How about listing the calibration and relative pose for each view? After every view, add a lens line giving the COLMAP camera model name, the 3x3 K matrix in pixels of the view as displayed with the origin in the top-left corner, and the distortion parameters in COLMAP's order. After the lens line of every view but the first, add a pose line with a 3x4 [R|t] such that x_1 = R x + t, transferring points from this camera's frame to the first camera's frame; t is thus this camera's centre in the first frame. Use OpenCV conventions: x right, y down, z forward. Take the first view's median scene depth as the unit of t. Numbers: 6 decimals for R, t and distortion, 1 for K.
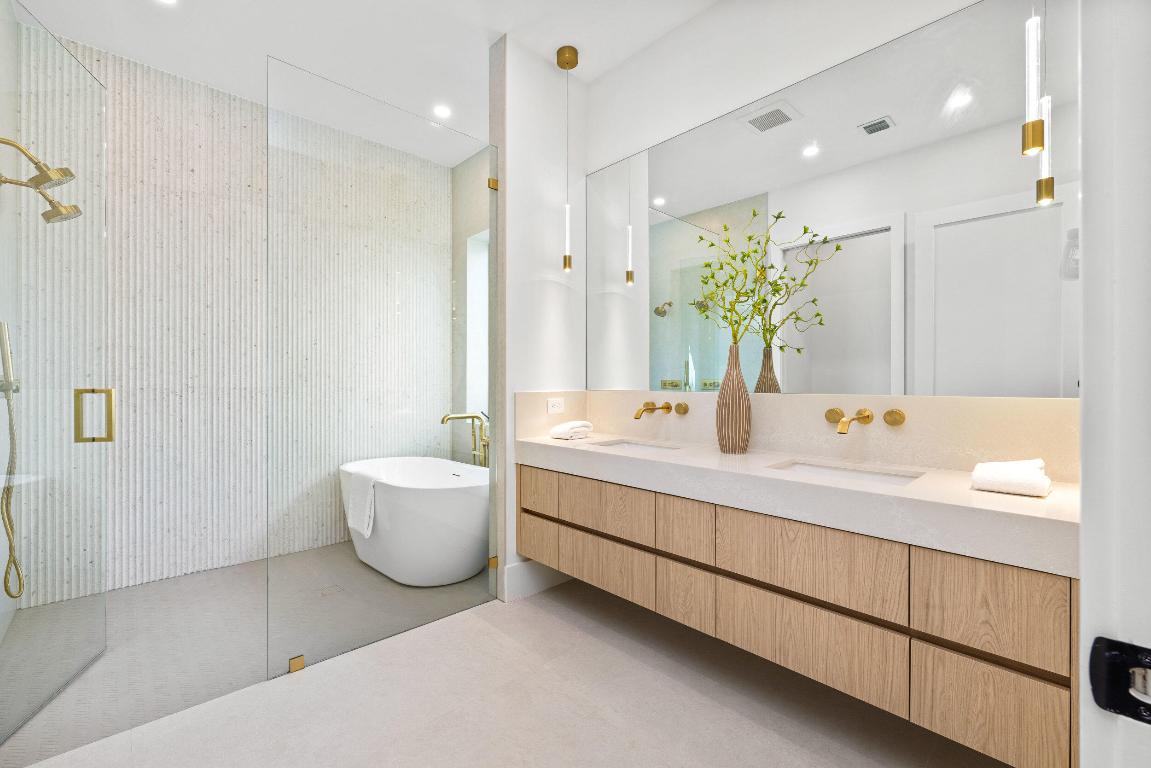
lens RADIAL K [[495.2, 0, 576.9], [0, 495.2, 383.1], [0, 0, 1]] dist [0.000171, -0.000310]
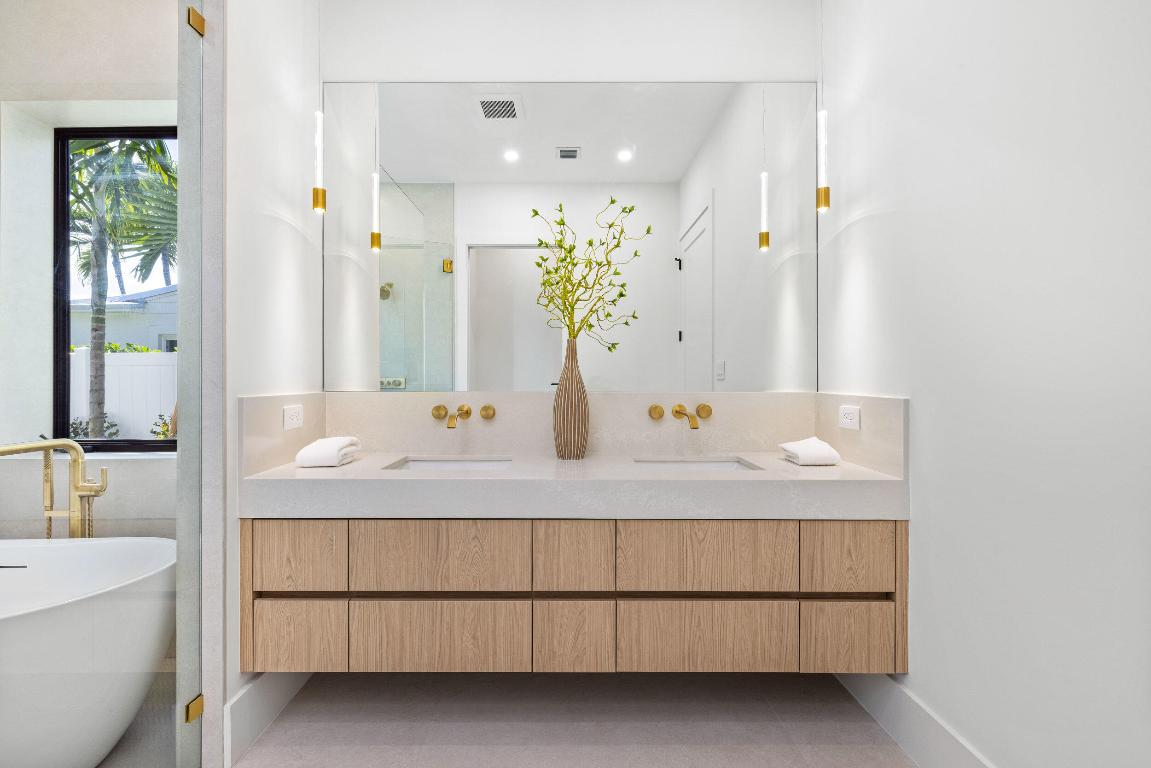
lens RADIAL K [[495.2, 0, 578.2], [0, 495.2, 379.2], [0, 0, 1]] dist [0.000171, -0.000310]
pose [[0.680270, 0.003802, 0.732952, -0.282239], [0.000946, 0.999981, -0.006066, 0.001350], [-0.732961, 0.004820, 0.680253, 0.312388]]
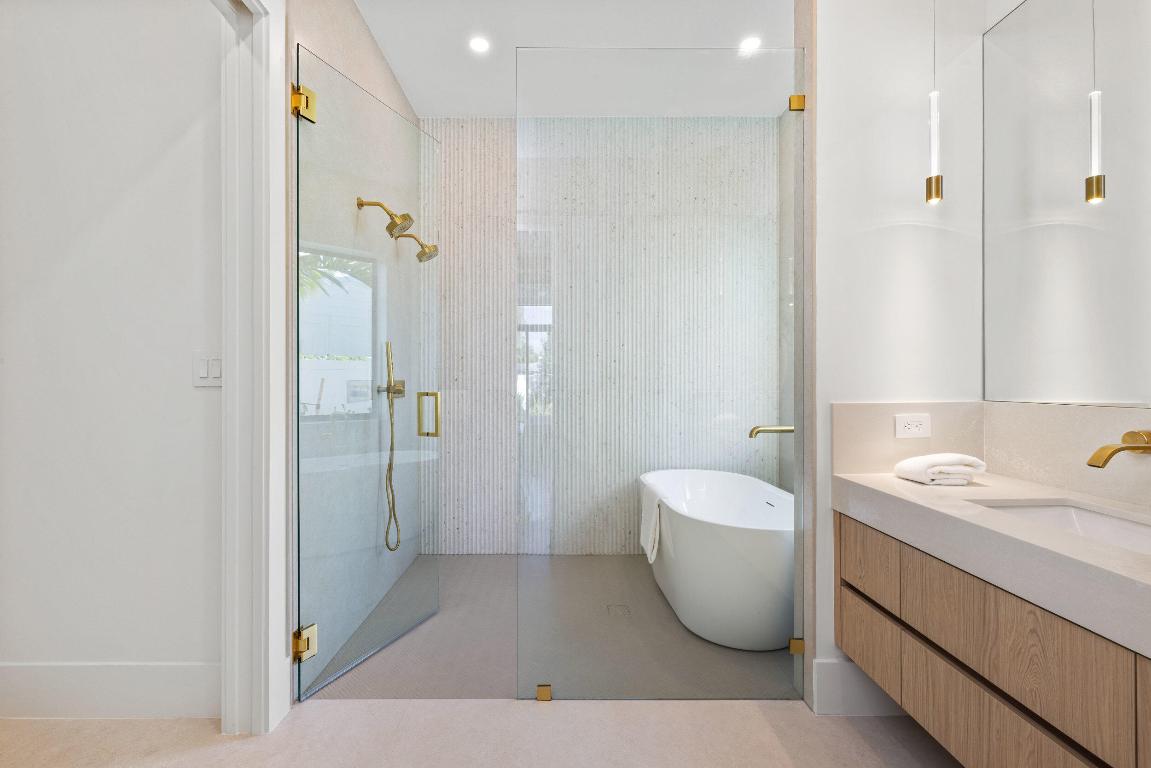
lens RADIAL K [[495.2, 0, 563.0], [0, 495.2, 382.3], [0, 0, 1]] dist [0.000171, -0.000310]
pose [[0.725126, 0.000728, -0.688615, 0.071402], [0.001818, 0.999994, 0.002972, -0.012068], [0.688613, -0.003407, 0.725121, 0.267454]]
